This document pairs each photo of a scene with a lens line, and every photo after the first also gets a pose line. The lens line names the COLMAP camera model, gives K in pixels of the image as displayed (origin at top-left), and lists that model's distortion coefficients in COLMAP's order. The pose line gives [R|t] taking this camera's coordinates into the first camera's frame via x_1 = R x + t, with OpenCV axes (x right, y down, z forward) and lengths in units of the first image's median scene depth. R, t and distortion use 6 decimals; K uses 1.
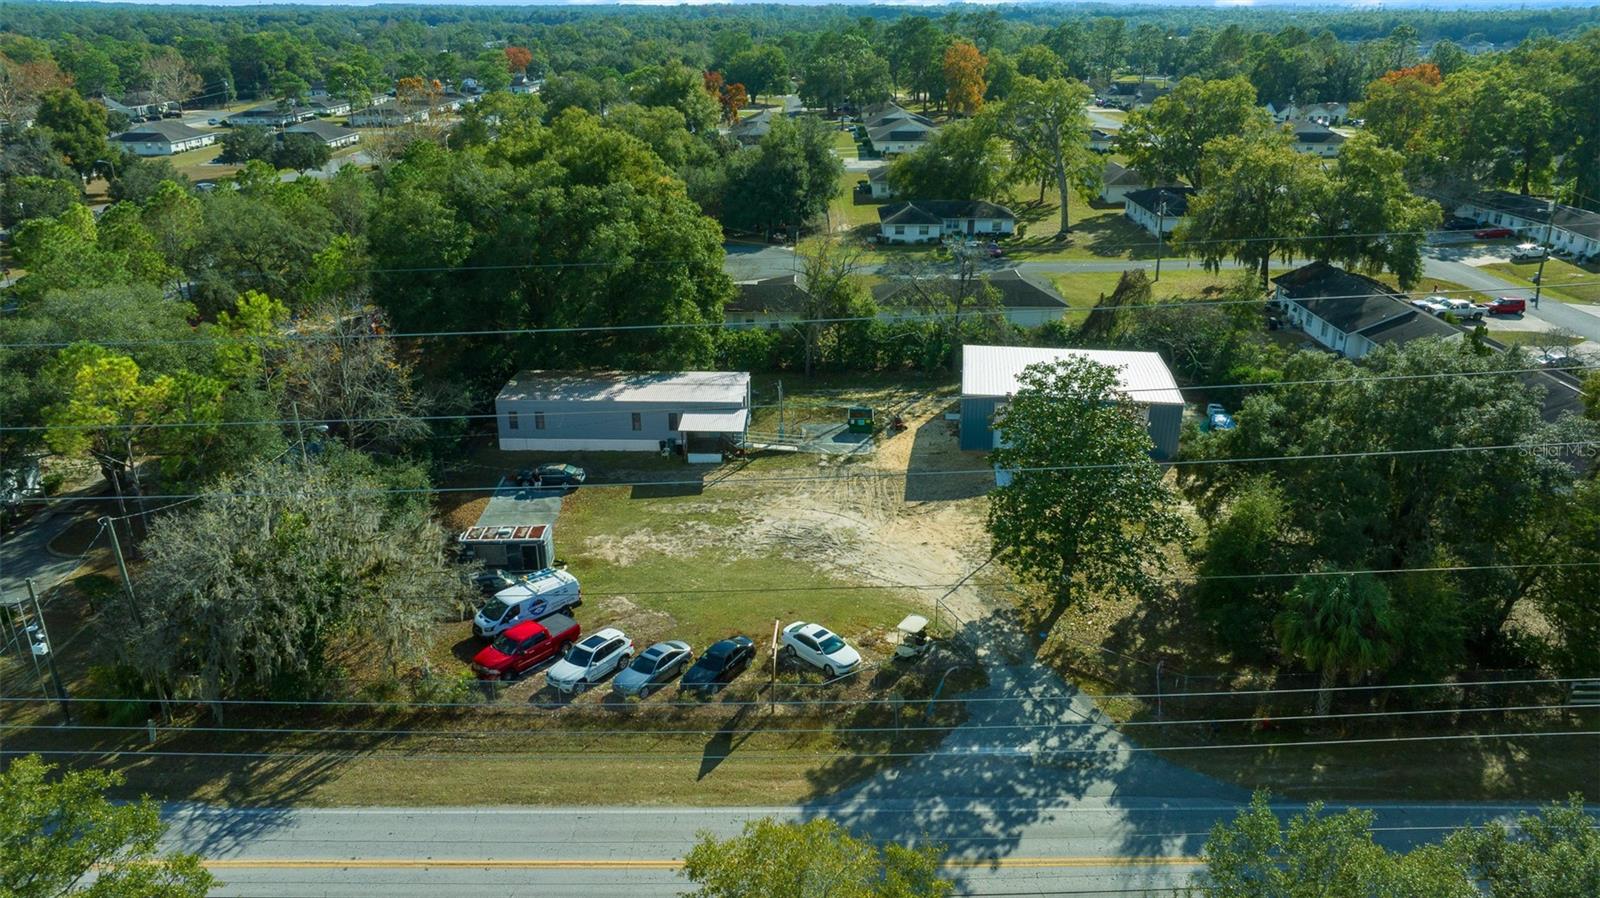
lens RADIAL K [[1120.2, 0, 797.5], [0, 1120.2, 451.3], [0, 0, 1]] dist [-0.022474, 0.016408]
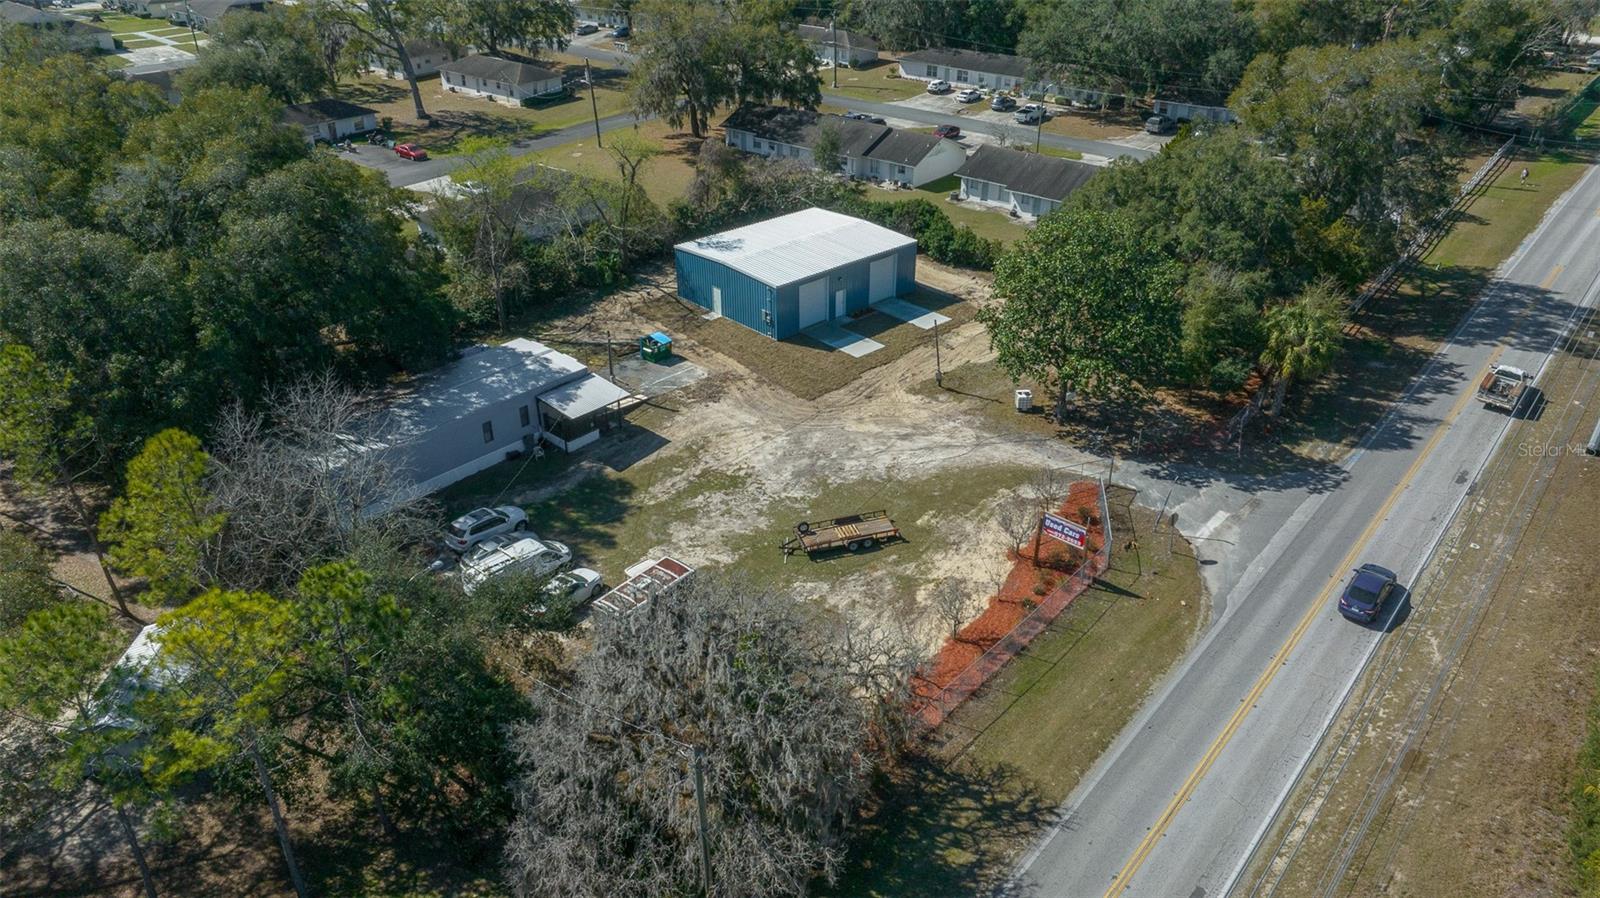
lens RADIAL K [[1120.2, 0, 802.4], [0, 1120.2, 465.6], [0, 0, 1]] dist [-0.022474, 0.016408]
pose [[0.634089, -0.381315, 0.672703, -0.622861], [0.281590, 0.924091, 0.258386, -0.167726], [-0.720165, 0.025586, 0.693331, 0.292863]]
